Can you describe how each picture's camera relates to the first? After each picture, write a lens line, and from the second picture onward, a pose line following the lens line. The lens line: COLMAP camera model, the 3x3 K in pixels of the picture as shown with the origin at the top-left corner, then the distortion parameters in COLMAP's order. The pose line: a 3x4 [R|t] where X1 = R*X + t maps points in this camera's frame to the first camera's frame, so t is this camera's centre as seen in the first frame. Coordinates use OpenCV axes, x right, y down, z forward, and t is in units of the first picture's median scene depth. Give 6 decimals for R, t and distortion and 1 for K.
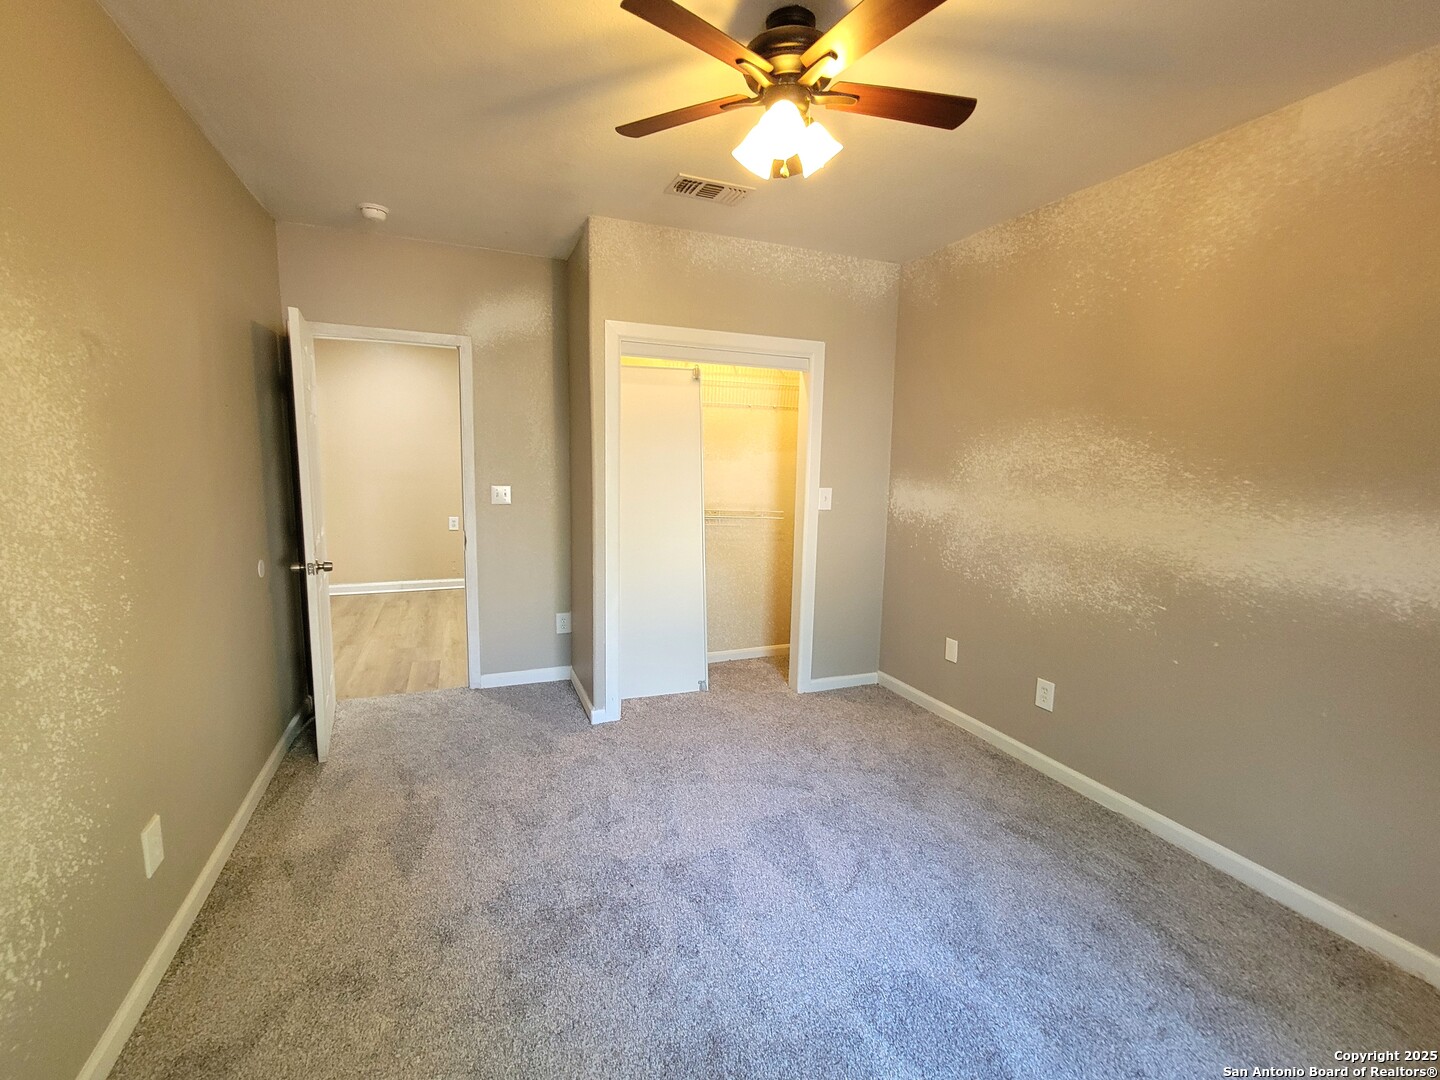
lens RADIAL K [[609.0, 0, 716.4], [0, 609.0, 540.2], [0, 0, 1]] dist [0.006854, -0.004185]
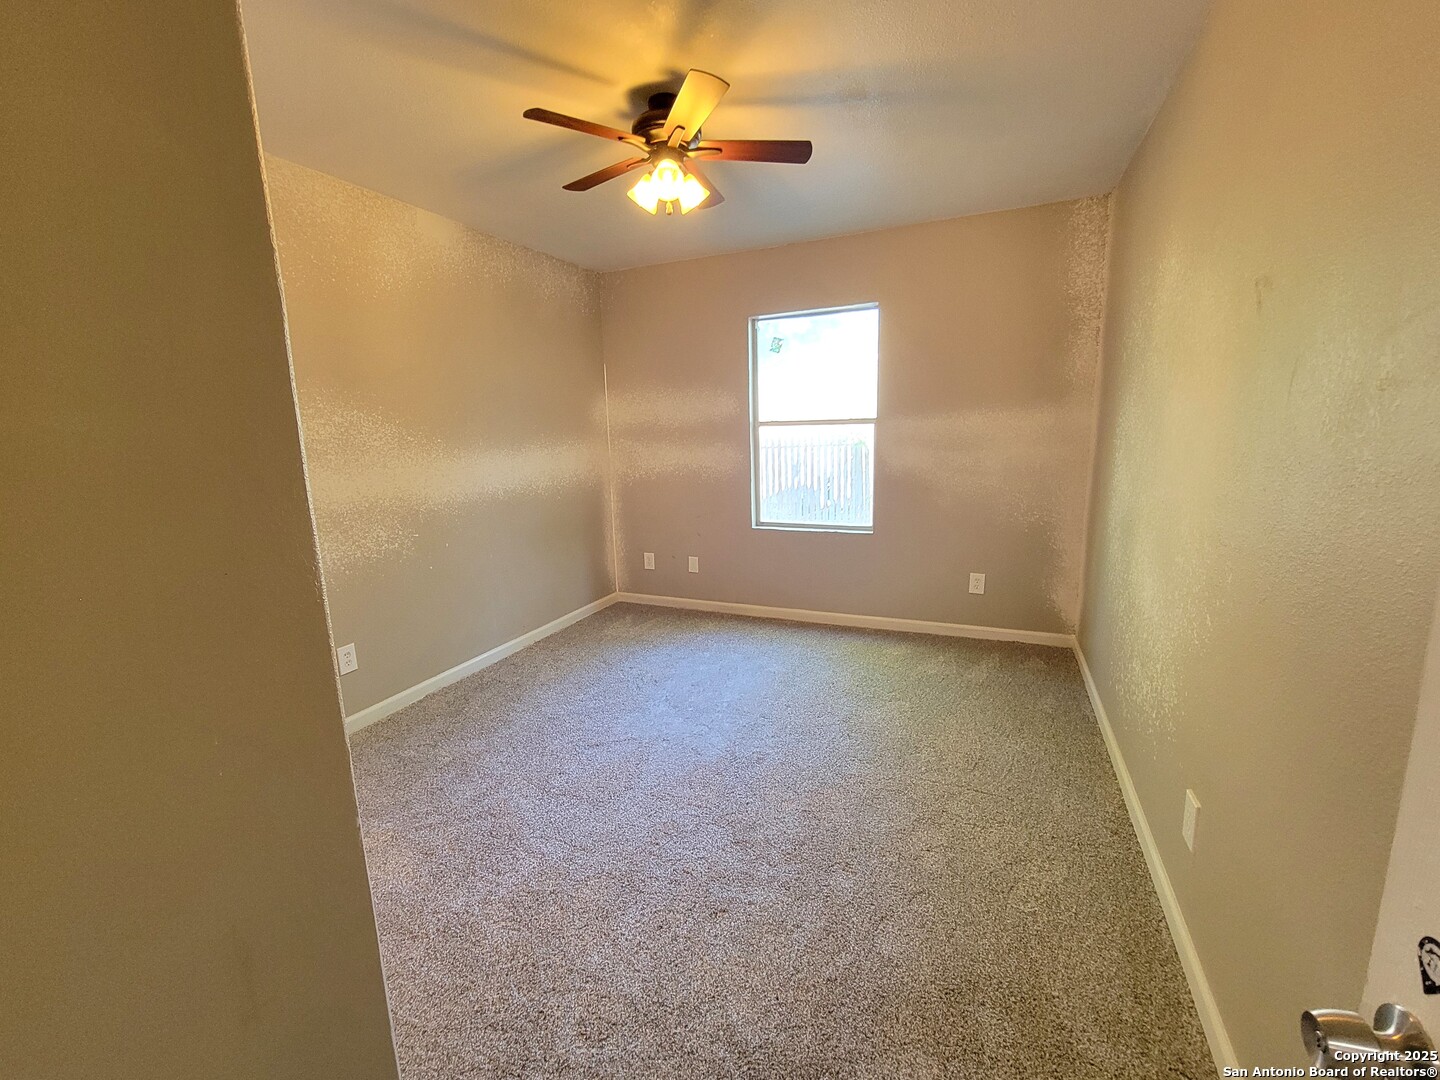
lens RADIAL K [[609.0, 0, 716.4], [0, 609.0, 540.2], [0, 0, 1]] dist [0.006854, -0.004185]
pose [[-0.677714, -0.137488, 0.722357, -0.698236], [0.117142, 0.949632, 0.290648, -0.191705], [-0.725935, 0.281594, -0.627474, 1.309685]]
